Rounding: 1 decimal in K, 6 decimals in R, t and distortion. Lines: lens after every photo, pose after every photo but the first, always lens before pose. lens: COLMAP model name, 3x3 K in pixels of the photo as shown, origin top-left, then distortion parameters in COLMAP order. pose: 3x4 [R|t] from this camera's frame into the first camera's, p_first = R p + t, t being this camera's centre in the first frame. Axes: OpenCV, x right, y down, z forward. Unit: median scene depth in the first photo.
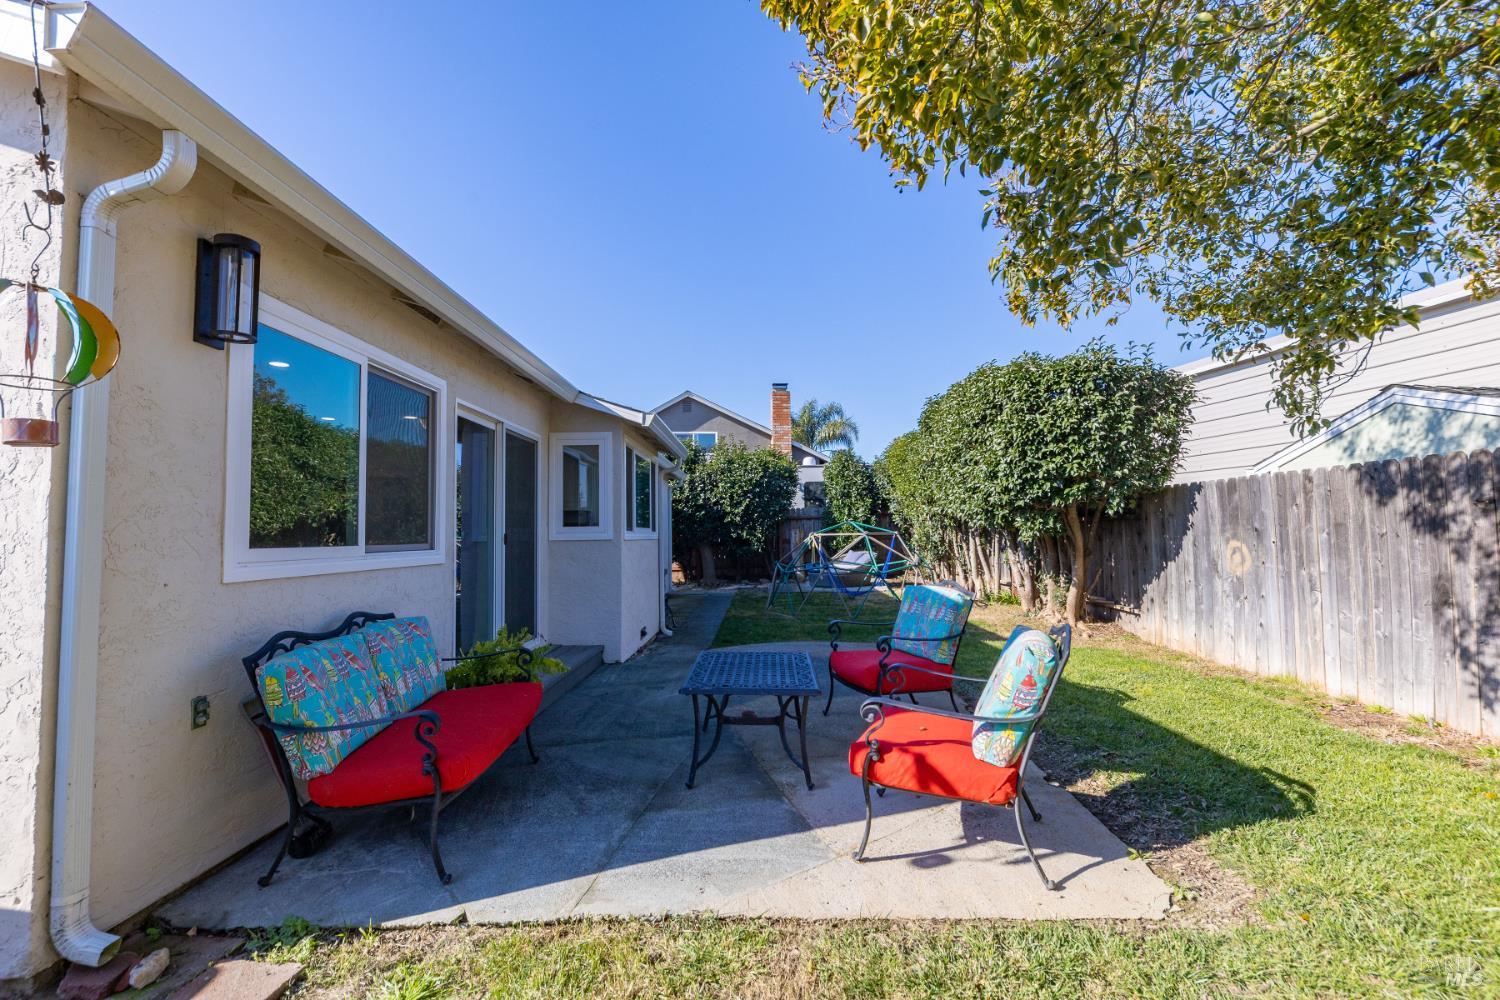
lens RADIAL K [[671.7, 0, 758.4], [0, 671.7, 498.7], [0, 0, 1]] dist [0.002796, -0.000272]
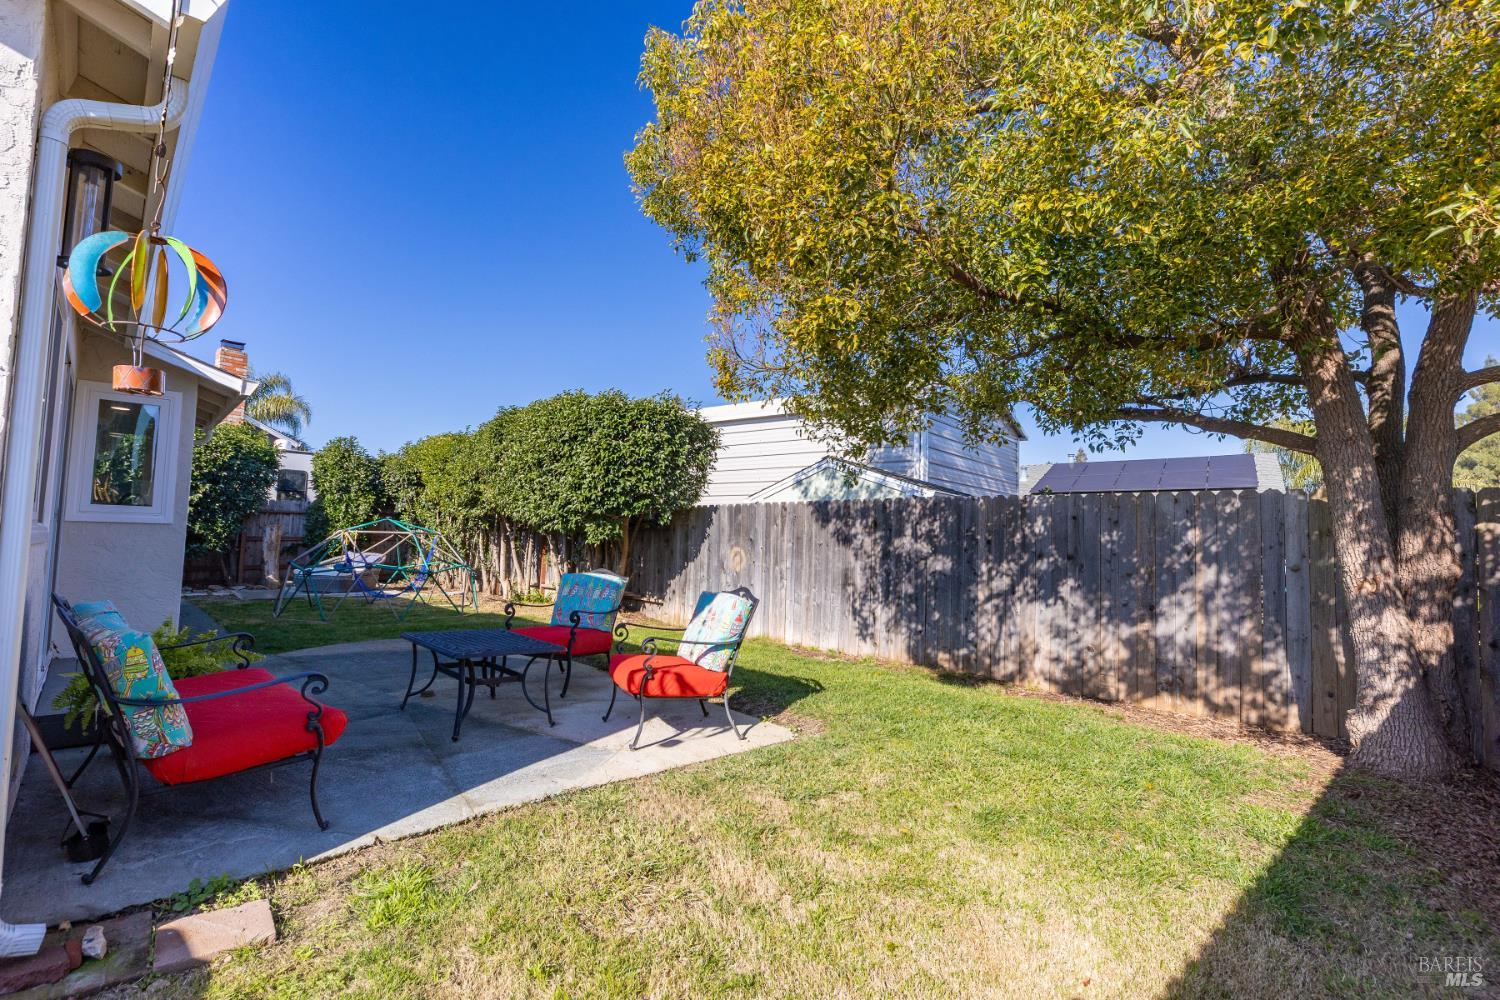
lens RADIAL K [[704.3, 0, 750.5], [0, 704.3, 494.2], [0, 0, 1]] dist [0.011096, -0.000318]
pose [[0.720153, 0.082329, 0.688913, -0.317527], [-0.070192, 0.996486, -0.045710, 0.015374], [-0.690255, -0.015438, 0.723401, -0.114165]]
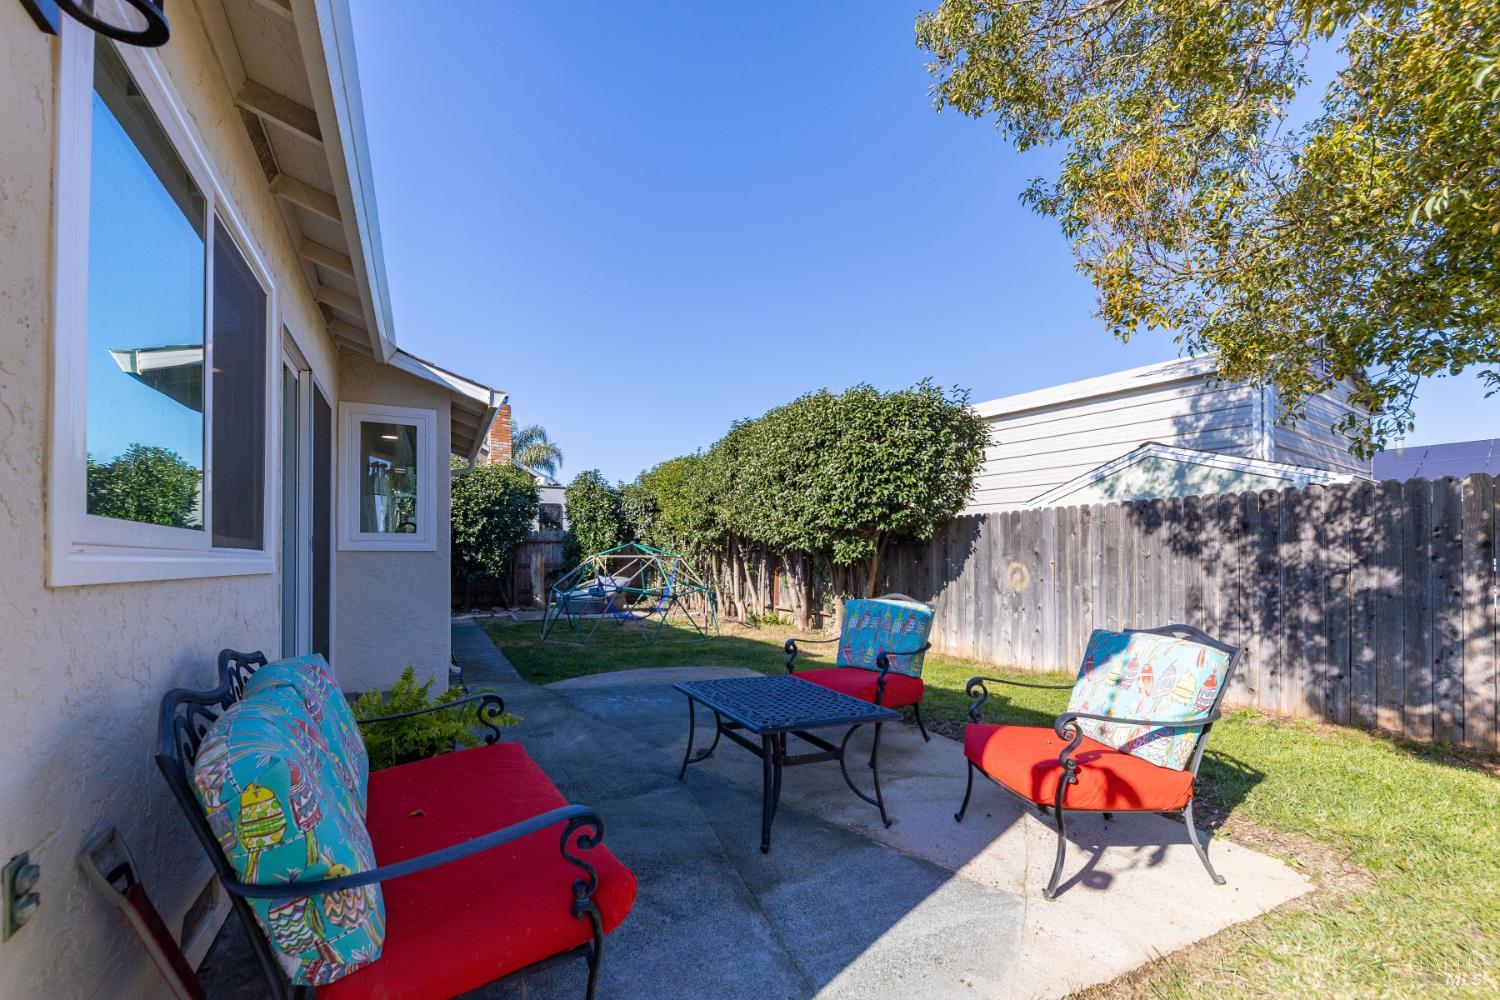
lens RADIAL K [[647.6, 0, 744.0], [0, 647.6, 554.6], [0, 0, 1]] dist [0.007260, -0.000126]
pose [[0.889397, 0.019784, 0.456707, -0.250353], [-0.036221, 0.998972, 0.027263, 0.032758], [-0.455698, -0.040790, 0.889199, 0.182154]]
